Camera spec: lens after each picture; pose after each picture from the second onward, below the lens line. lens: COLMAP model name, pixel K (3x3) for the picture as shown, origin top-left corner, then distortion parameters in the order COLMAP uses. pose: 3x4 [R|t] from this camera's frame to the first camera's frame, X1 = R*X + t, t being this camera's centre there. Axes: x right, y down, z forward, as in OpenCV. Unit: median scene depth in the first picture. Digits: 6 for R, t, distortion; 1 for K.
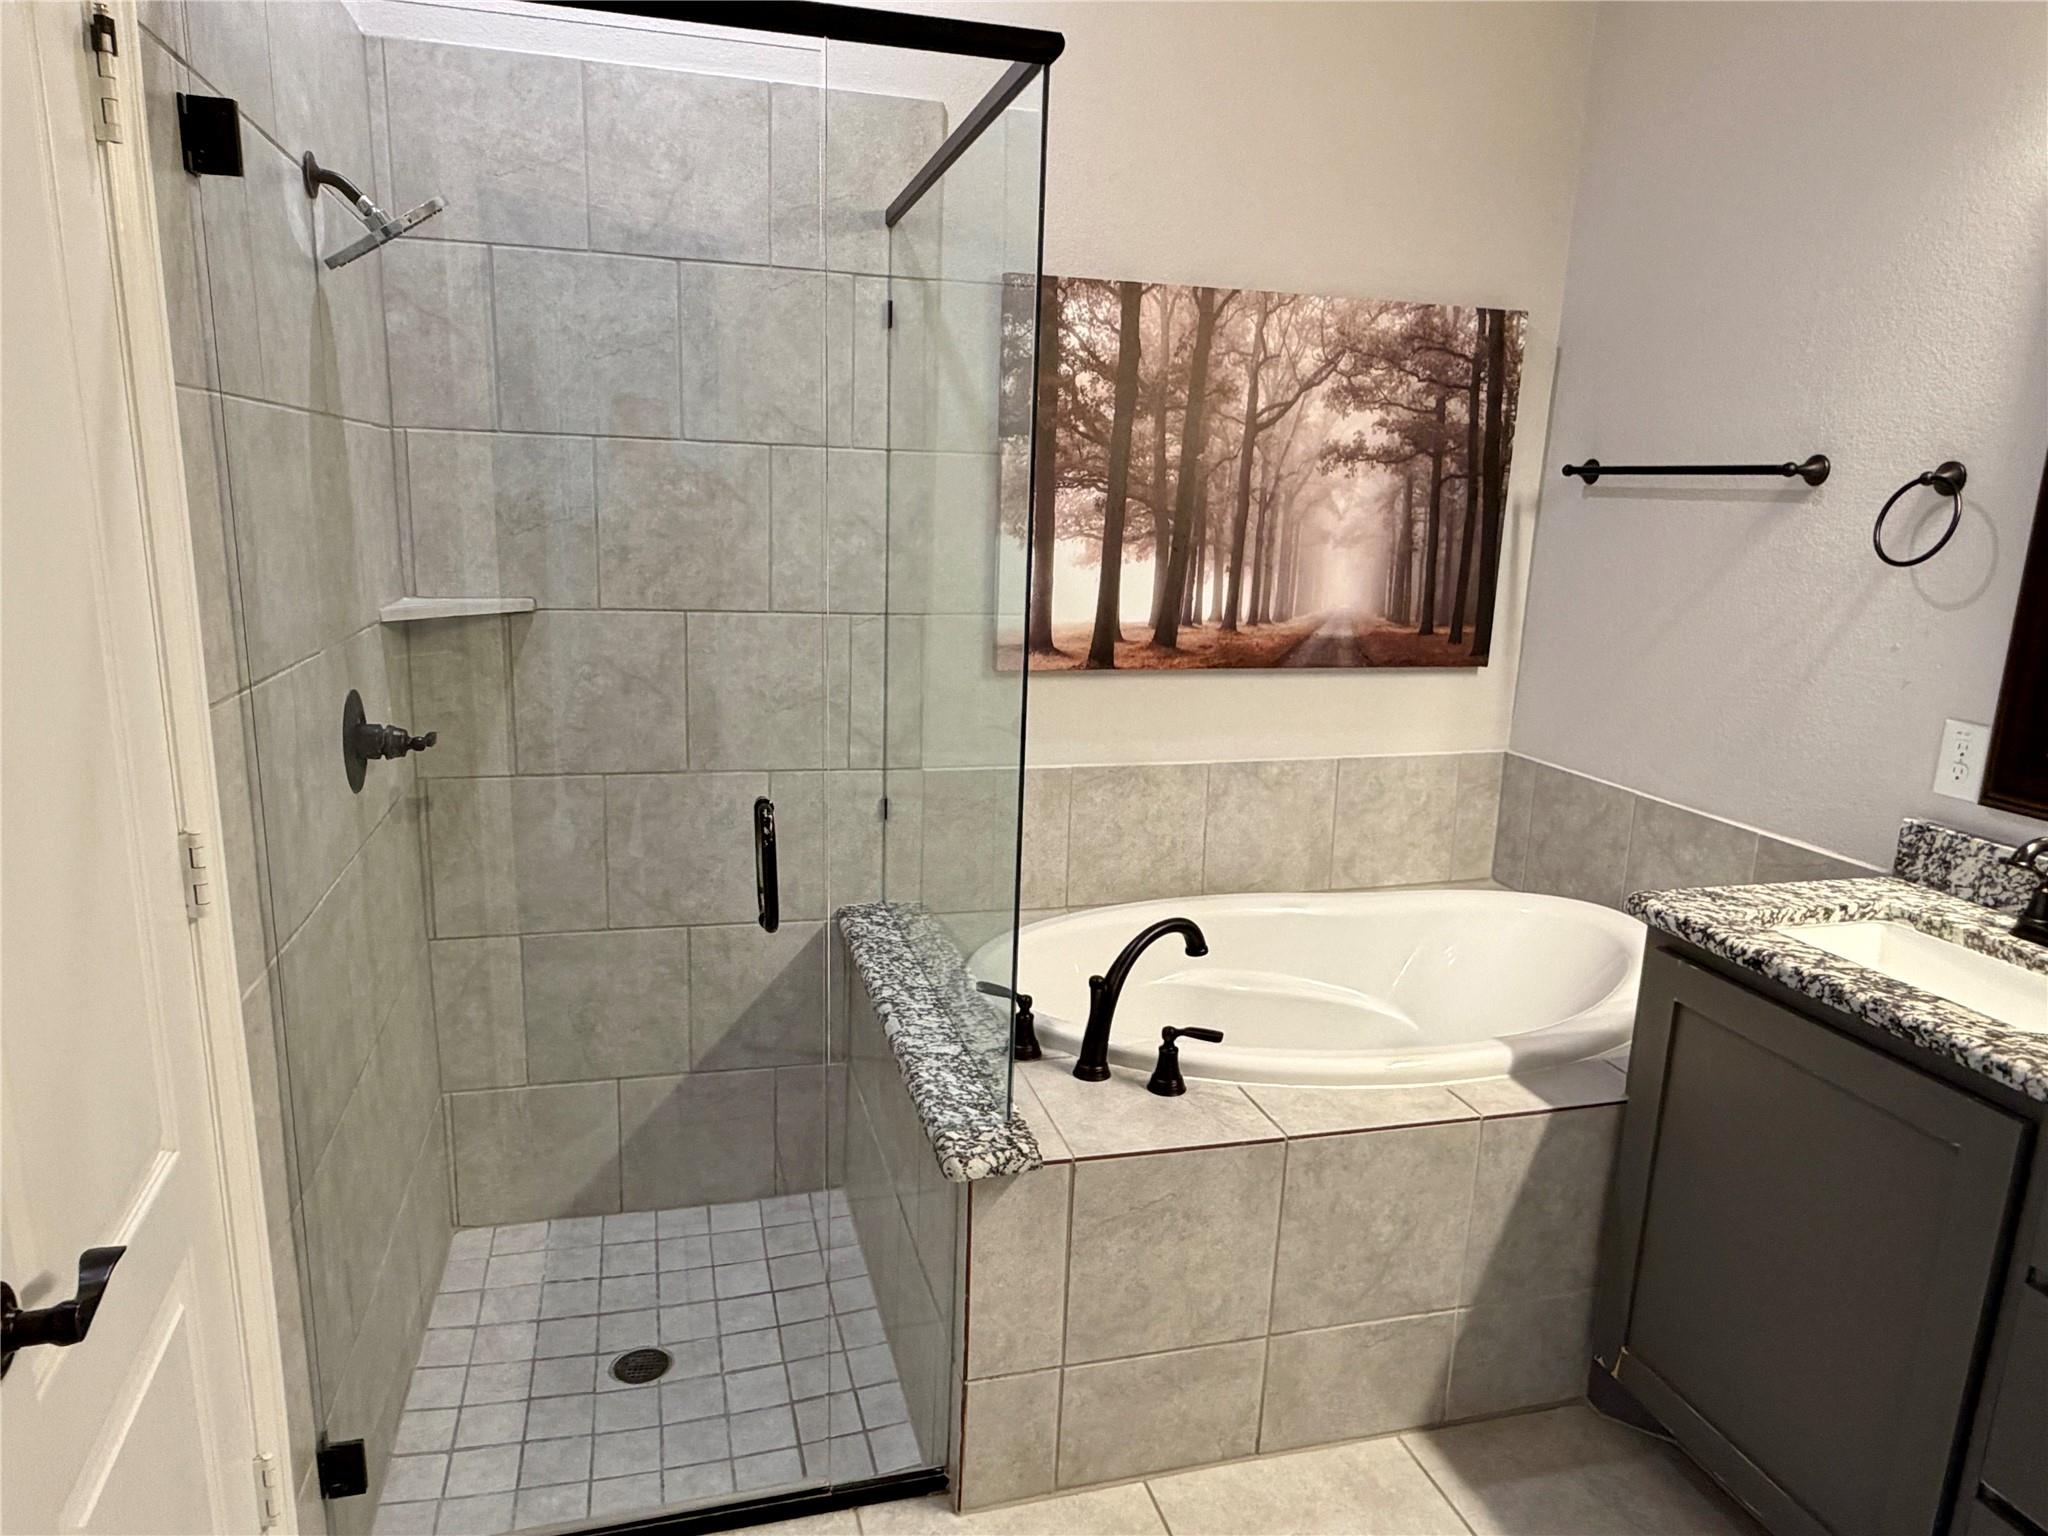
lens RADIAL K [[1300.5, 0, 1021.3], [0, 1300.5, 772.4], [0, 0, 1]] dist [-0.002117, 0.003076]
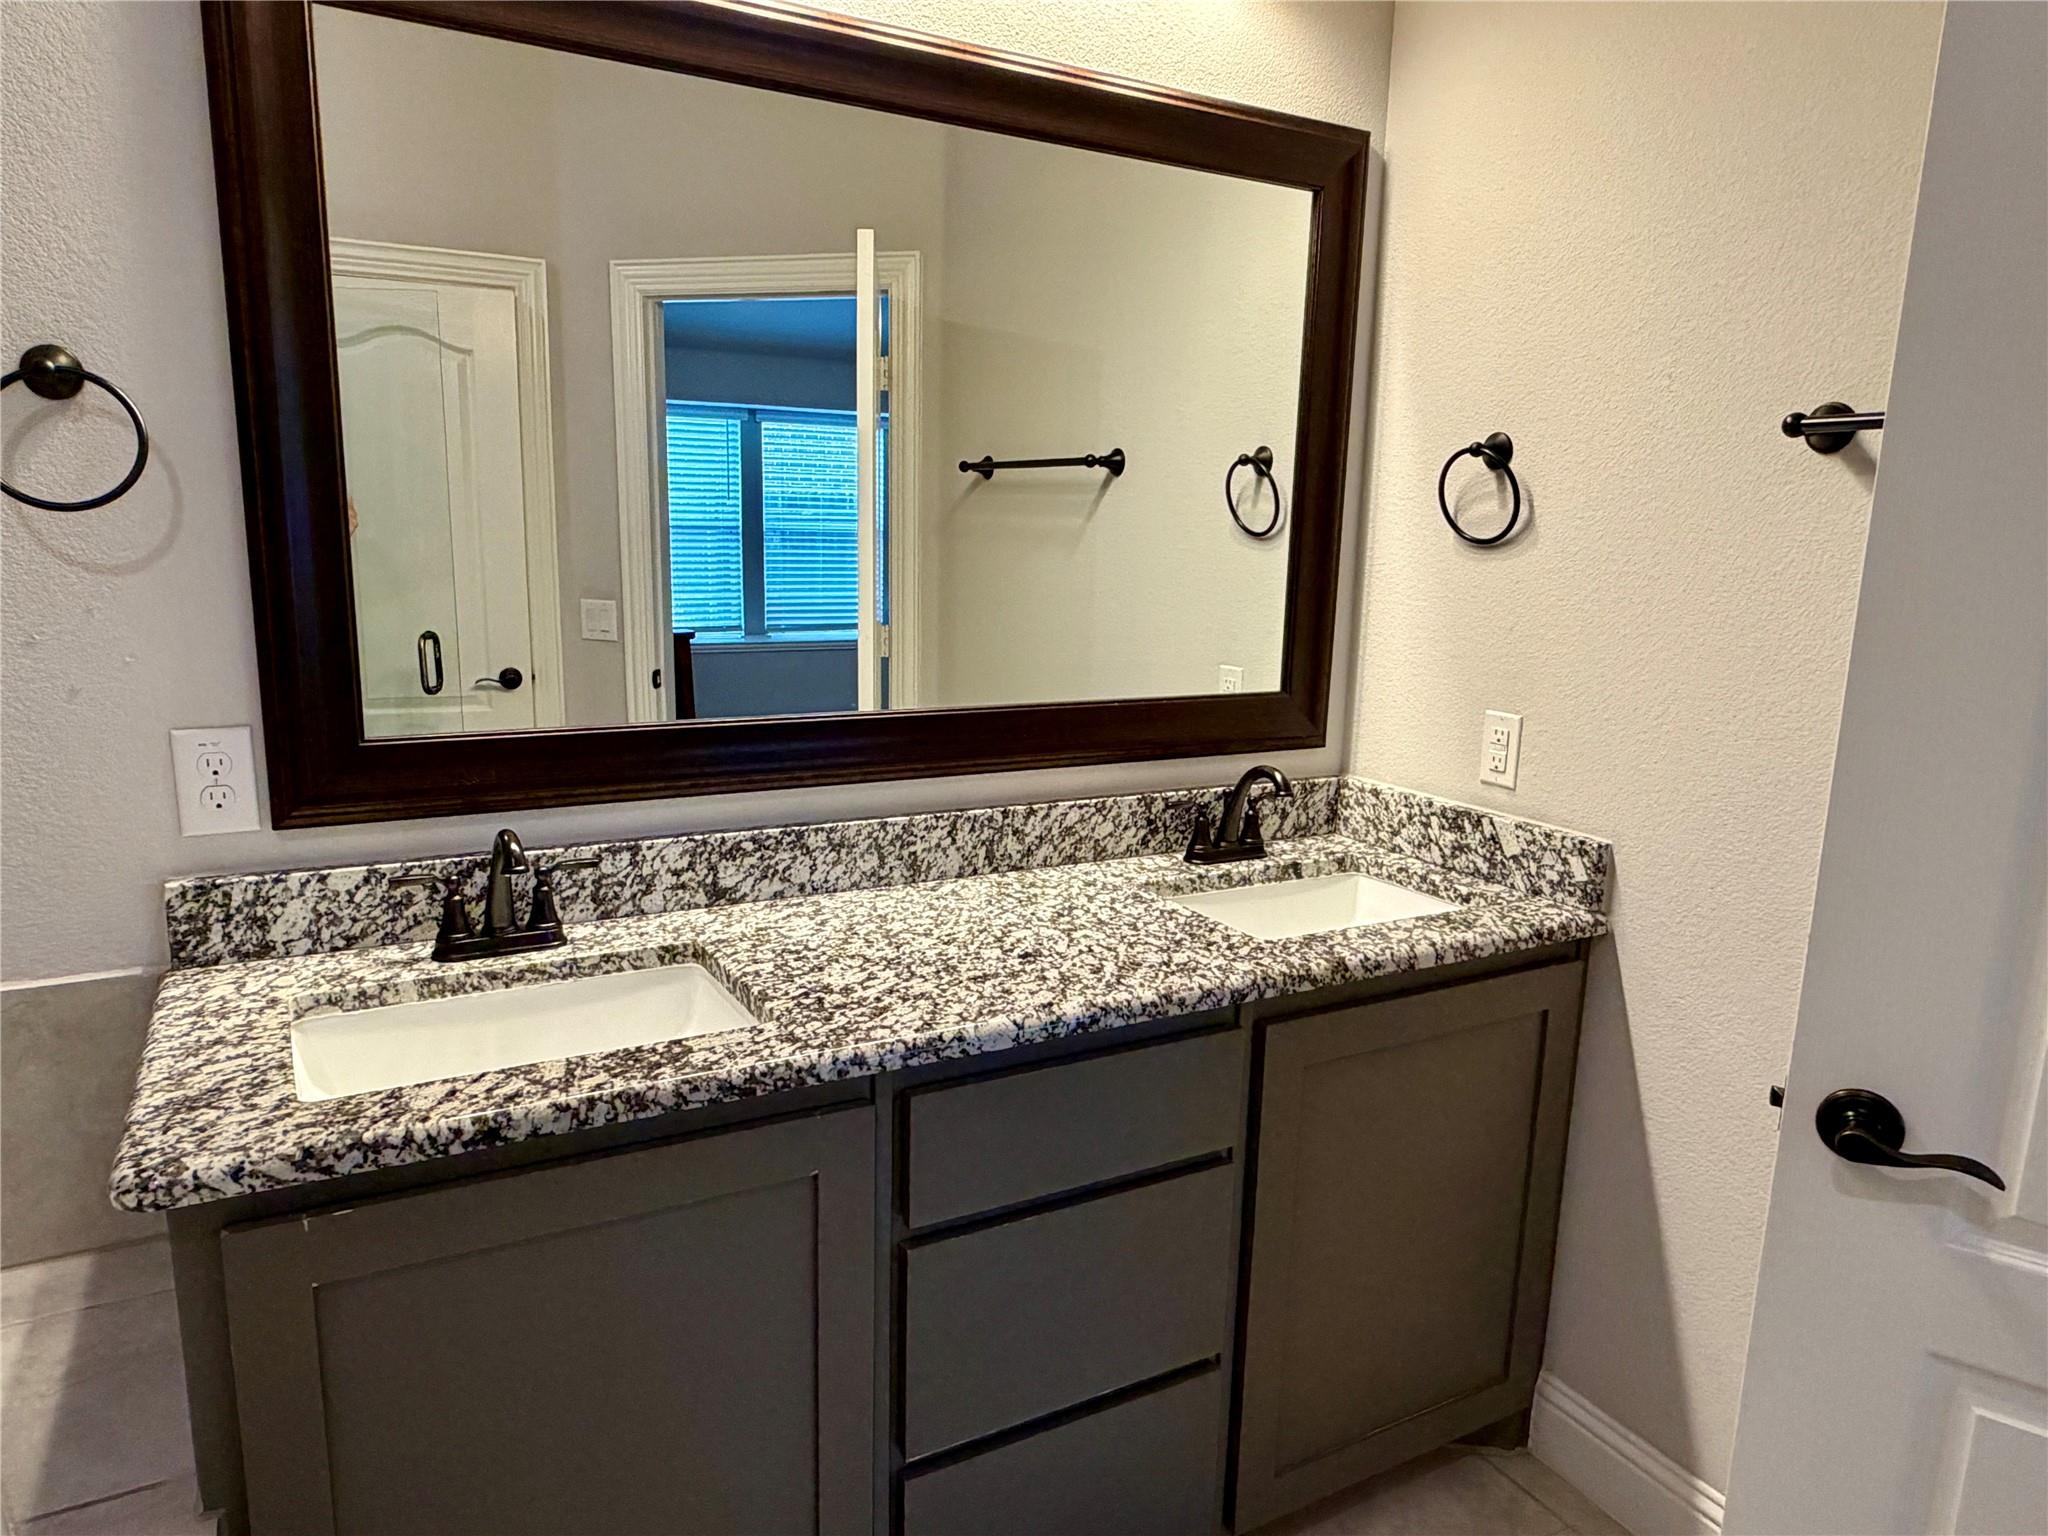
lens RADIAL K [[1300.5, 0, 1024.4], [0, 1300.5, 772.1], [0, 0, 1]] dist [-0.002117, 0.003076]
pose [[-0.229526, -0.222369, 0.947560, -0.057658], [0.176454, 0.947912, 0.265193, -0.134148], [-0.957174, 0.228070, -0.178332, 0.752591]]
